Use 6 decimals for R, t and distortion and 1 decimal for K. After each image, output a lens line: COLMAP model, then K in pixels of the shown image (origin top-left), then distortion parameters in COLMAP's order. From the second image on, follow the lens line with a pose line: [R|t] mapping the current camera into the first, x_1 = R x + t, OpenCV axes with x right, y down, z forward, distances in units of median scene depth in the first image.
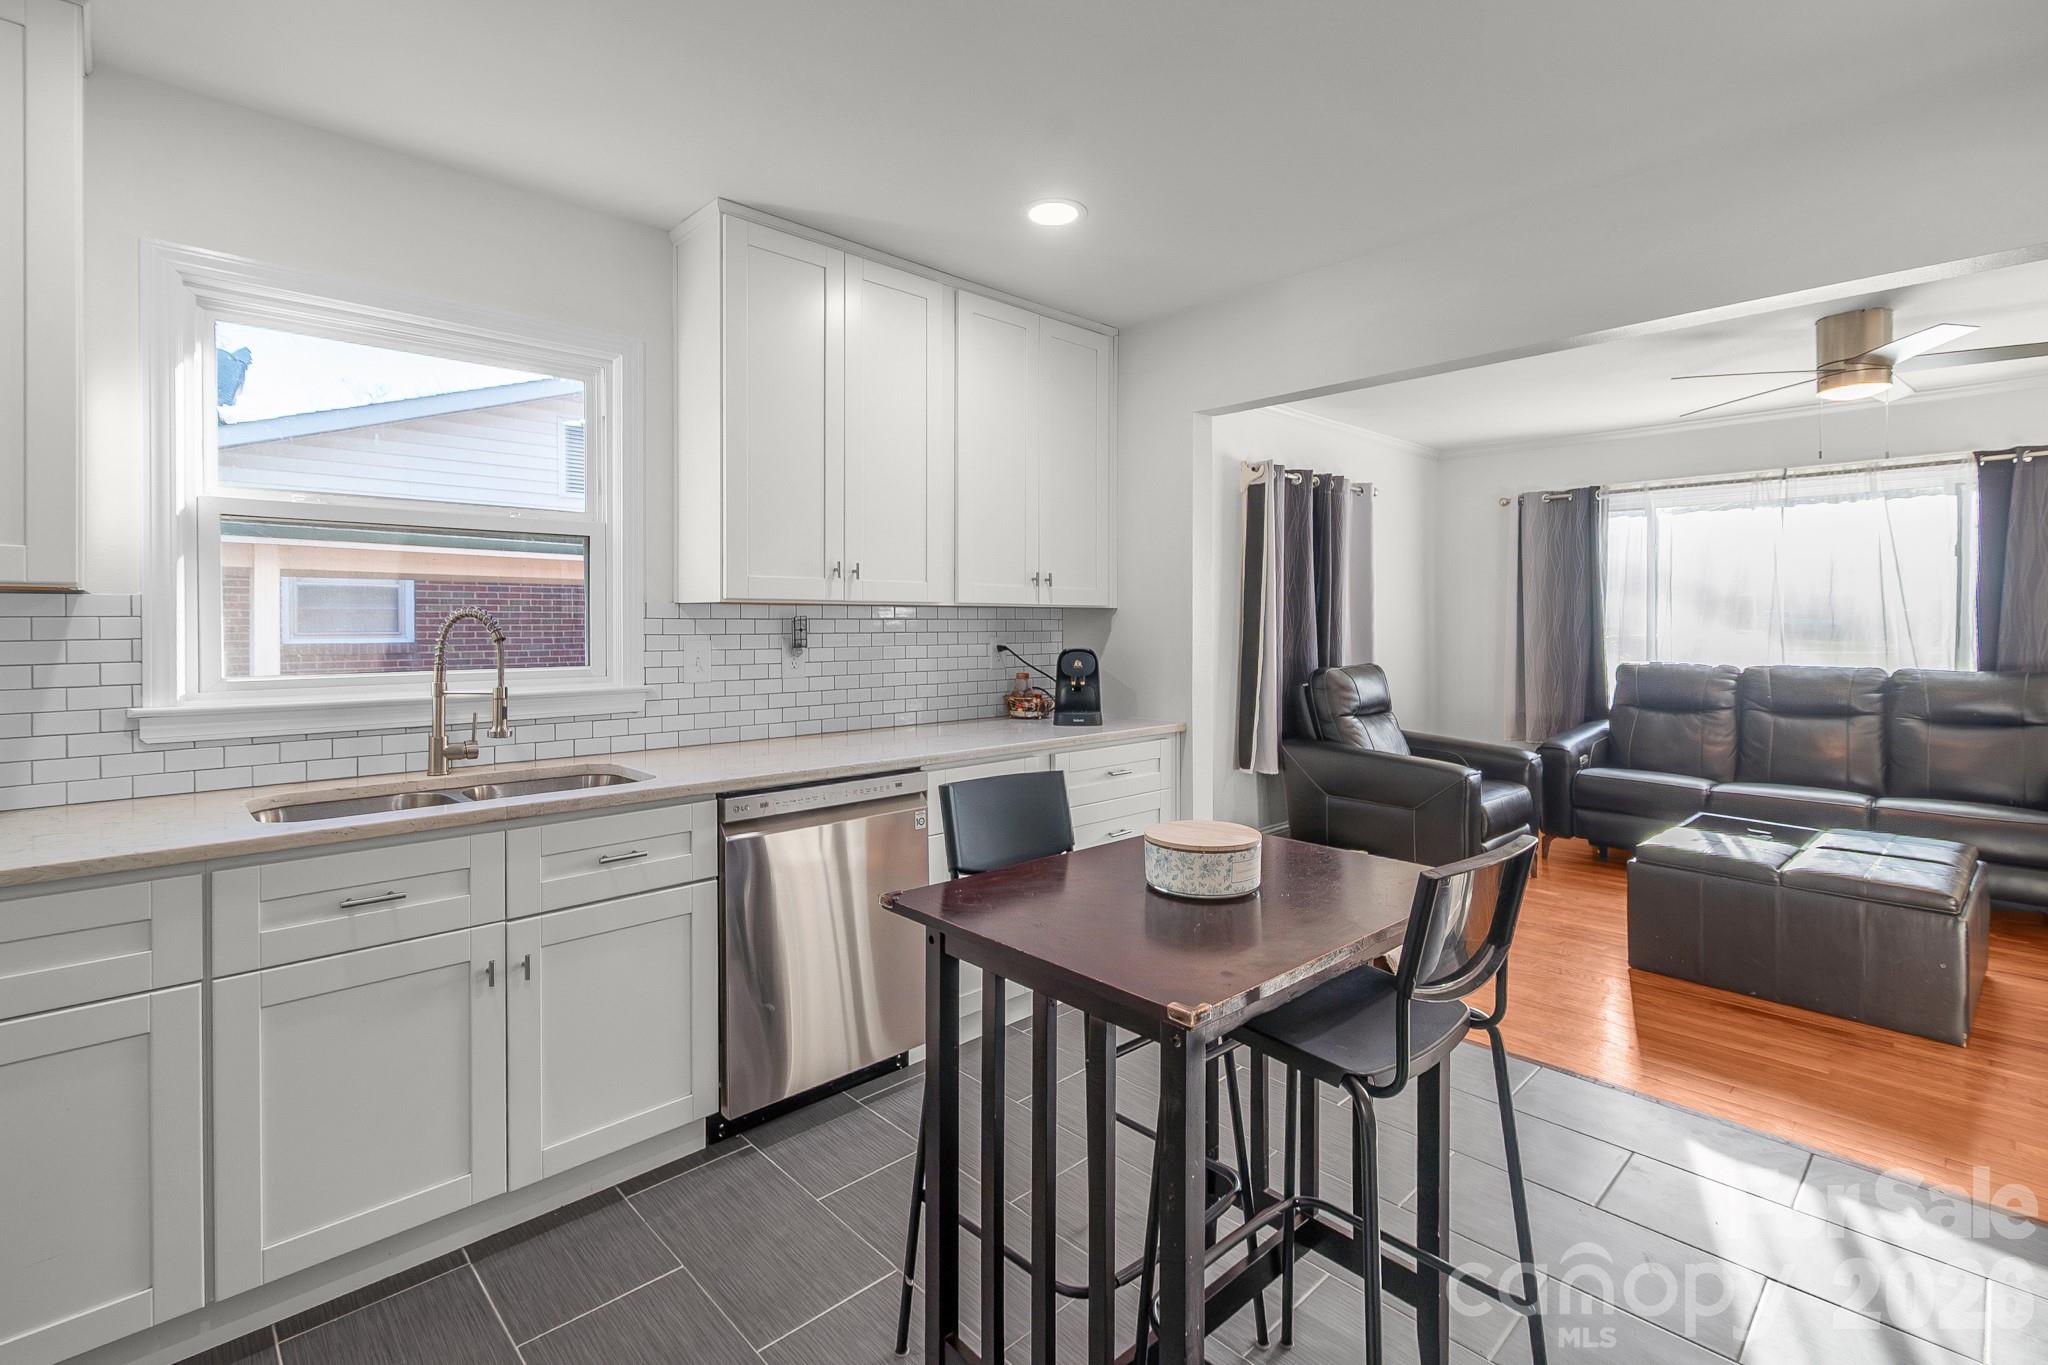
lens RADIAL K [[938.7, 0, 1035.8], [0, 938.7, 624.1], [0, 0, 1]] dist [-0.001372, -0.000811]
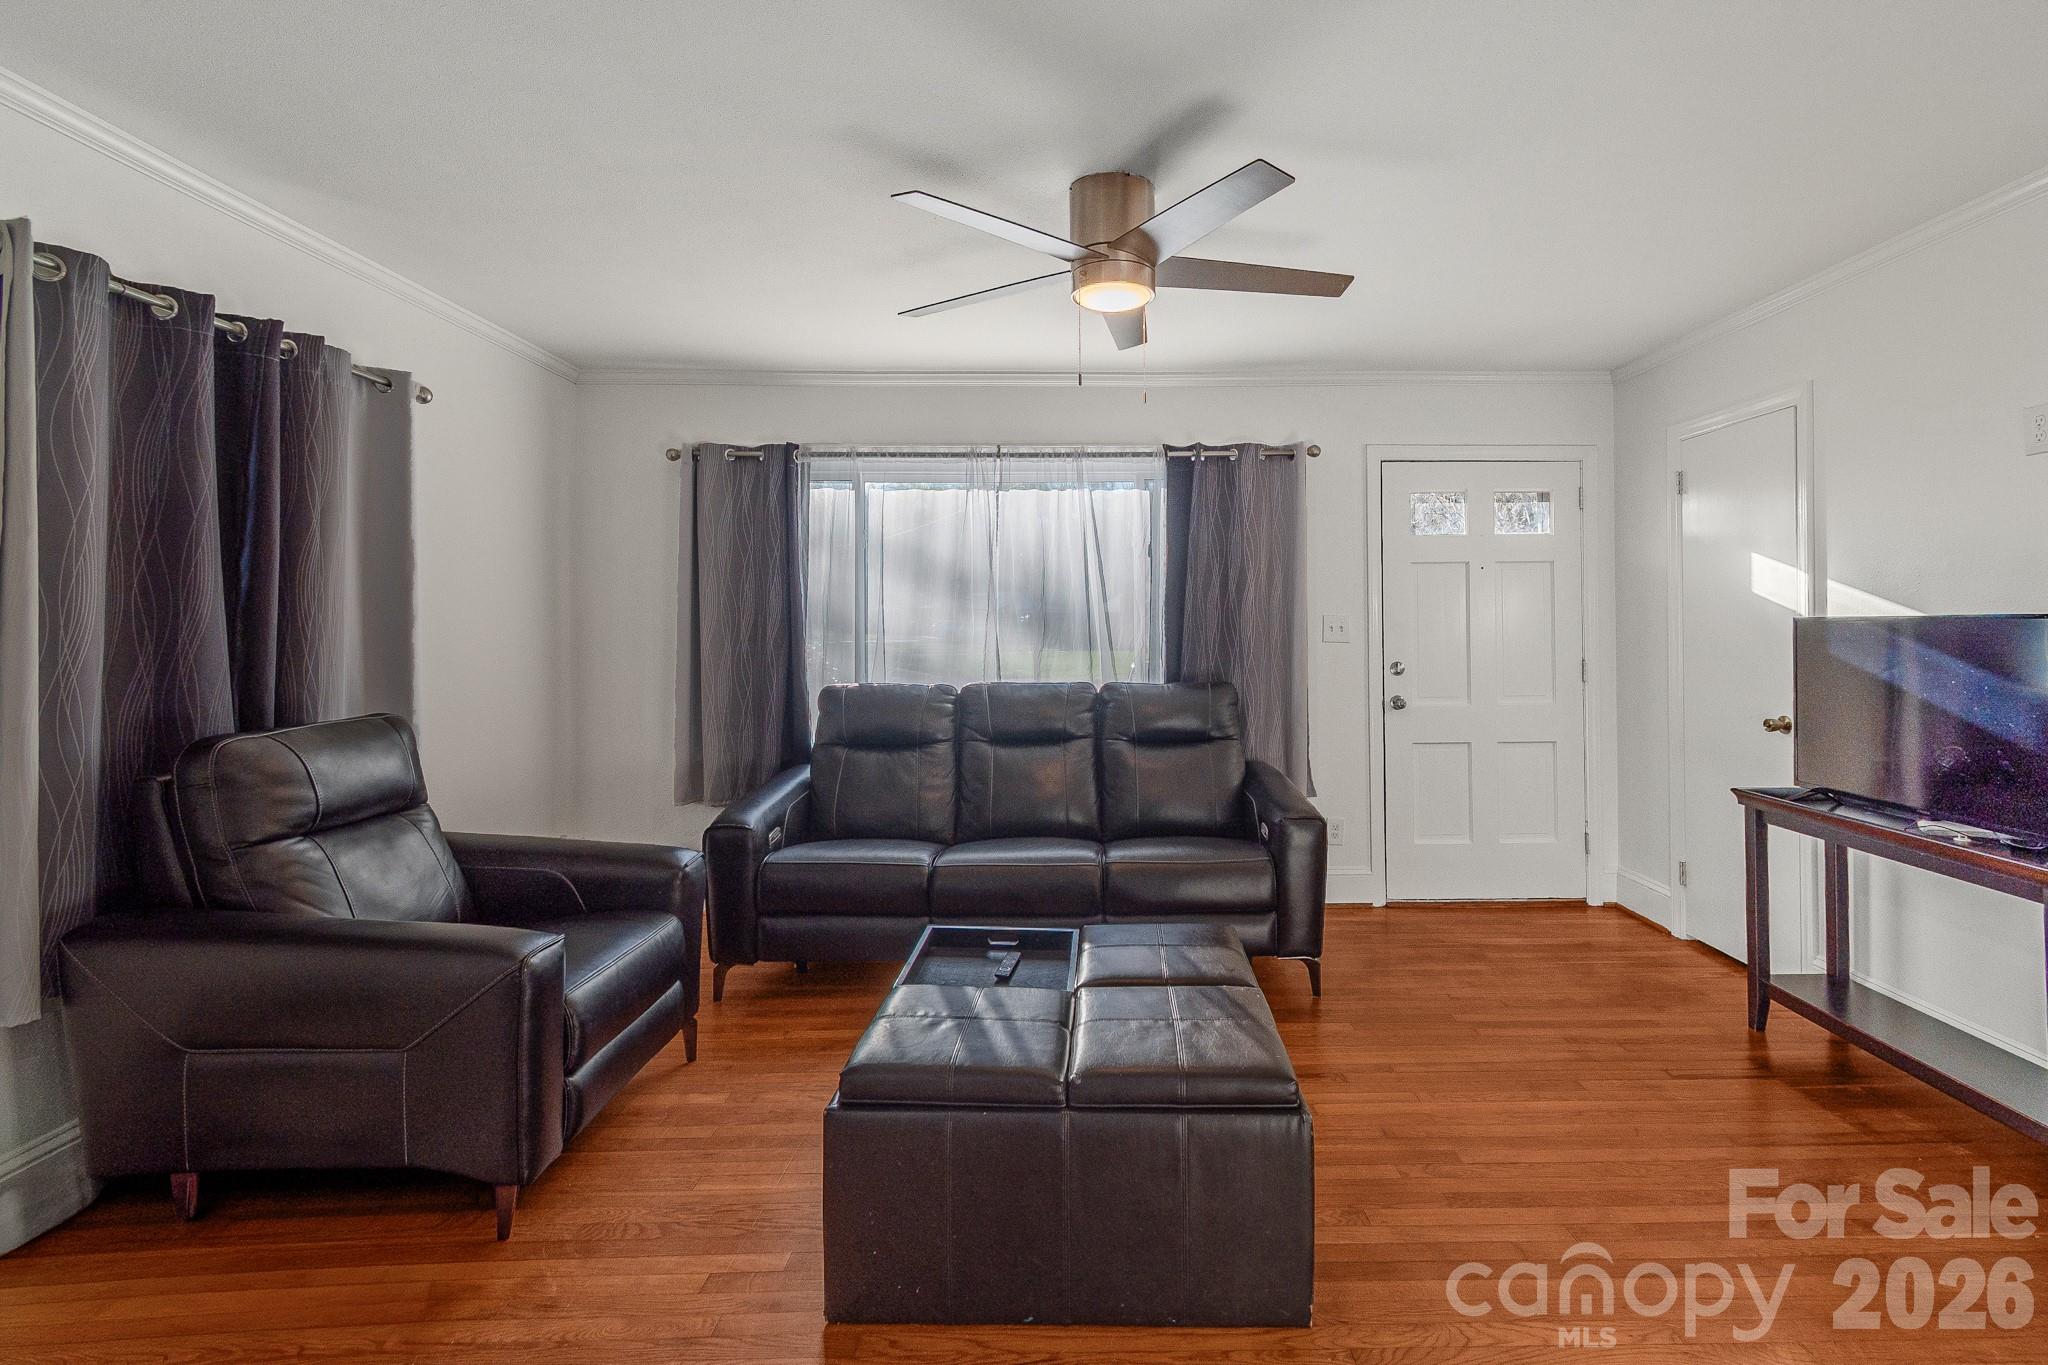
lens RADIAL K [[934.3, 0, 1097.0], [0, 934.3, 623.9], [0, 0, 1]] dist [0.000819, -0.000040]
pose [[0.674176, 0.002667, 0.738566, 0.293182], [0.005591, 0.999946, -0.008715, 0.000274], [-0.738550, 0.010005, 0.674125, 0.450834]]
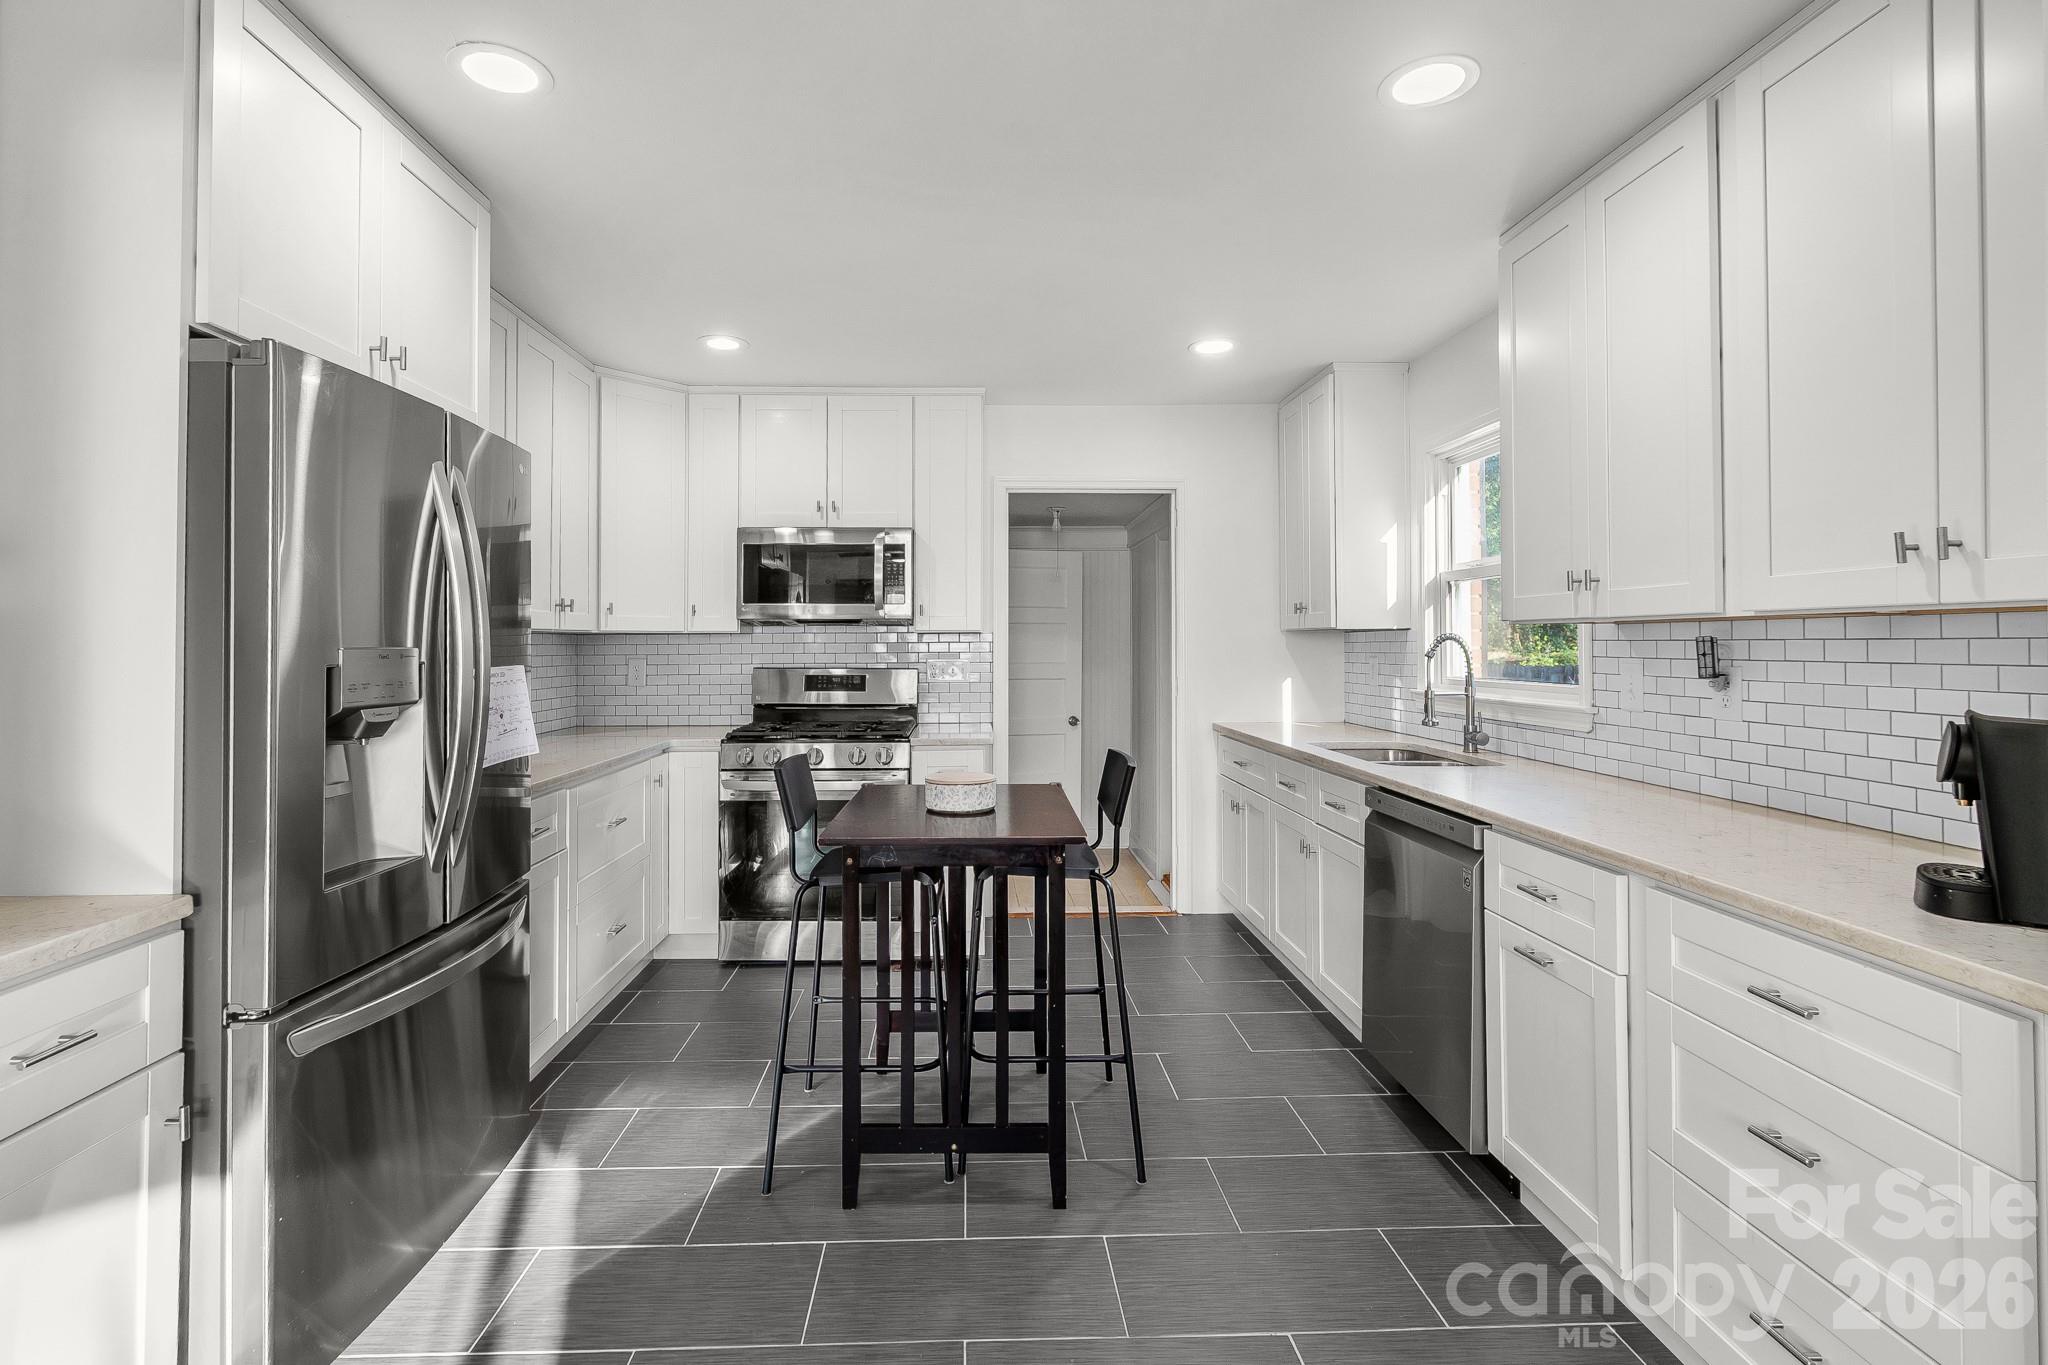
lens RADIAL K [[935.2, 0, 997.2], [0, 935.2, 644.9], [0, 0, 1]] dist [0.000544, -0.000386]
pose [[-0.673318, 0.002586, -0.739348, 0.473752], [0.001314, 0.999996, 0.002300, -0.002808], [0.739352, 0.000577, -0.673319, 0.758941]]
